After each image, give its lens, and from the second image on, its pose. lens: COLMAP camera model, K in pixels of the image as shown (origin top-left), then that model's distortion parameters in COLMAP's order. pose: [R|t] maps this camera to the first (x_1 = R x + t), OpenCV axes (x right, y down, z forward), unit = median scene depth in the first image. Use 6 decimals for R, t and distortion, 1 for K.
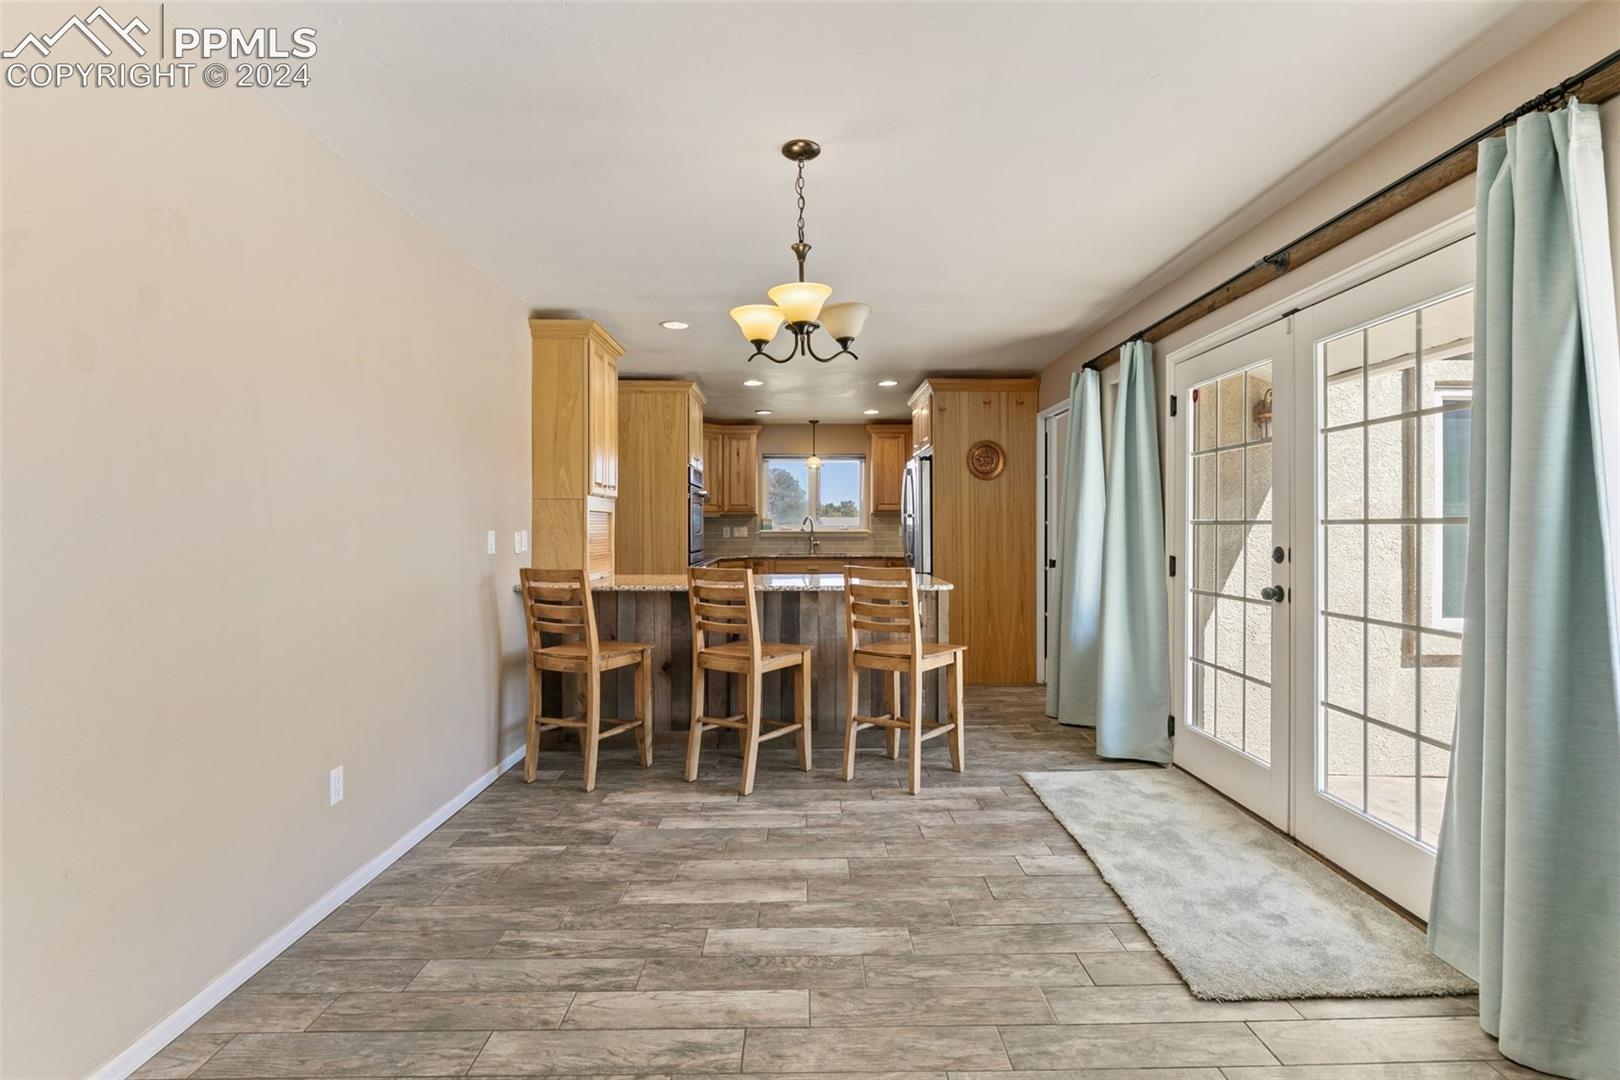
lens RADIAL K [[753.9, 0, 819.1], [0, 753.9, 532.9], [0, 0, 1]] dist [-0.000447, -0.000113]
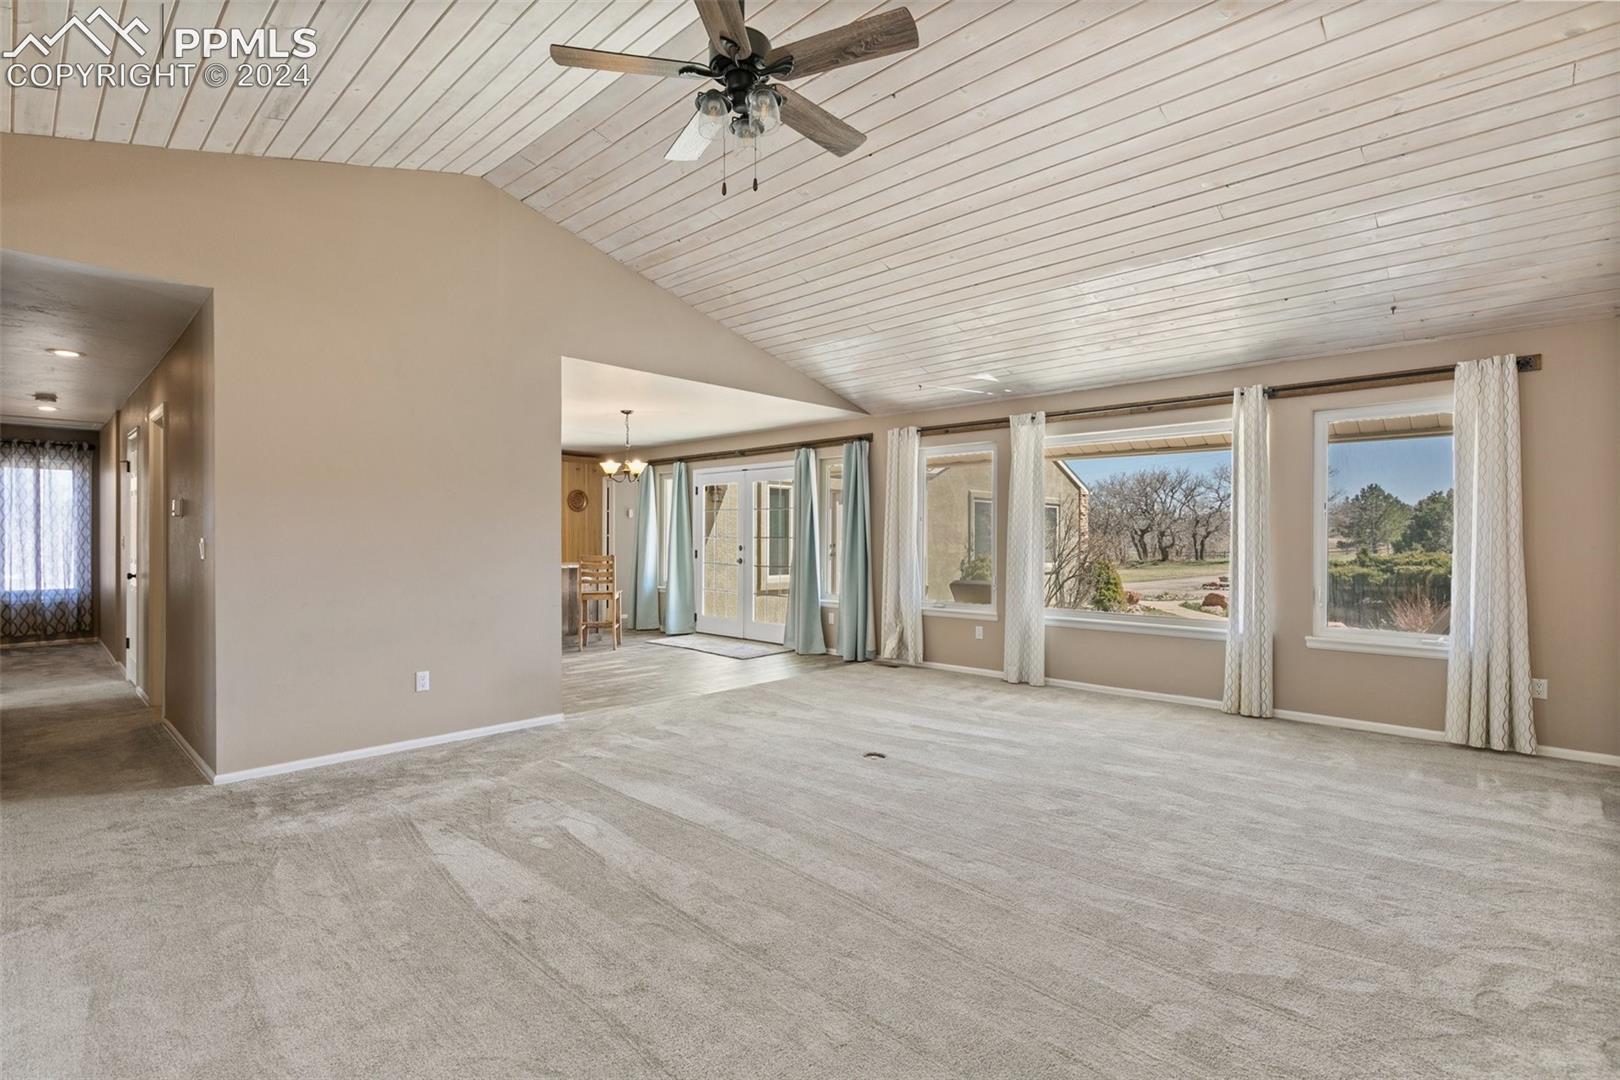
lens RADIAL K [[753.9, 0, 809.0], [0, 753.9, 537.9], [0, 0, 1]] dist [-0.000447, -0.000113]
pose [[0.693911, 0.006974, 0.720027, -1.088493], [-0.001257, 0.999963, -0.008473, 0.010172], [-0.720059, 0.004974, 0.693895, -1.026052]]
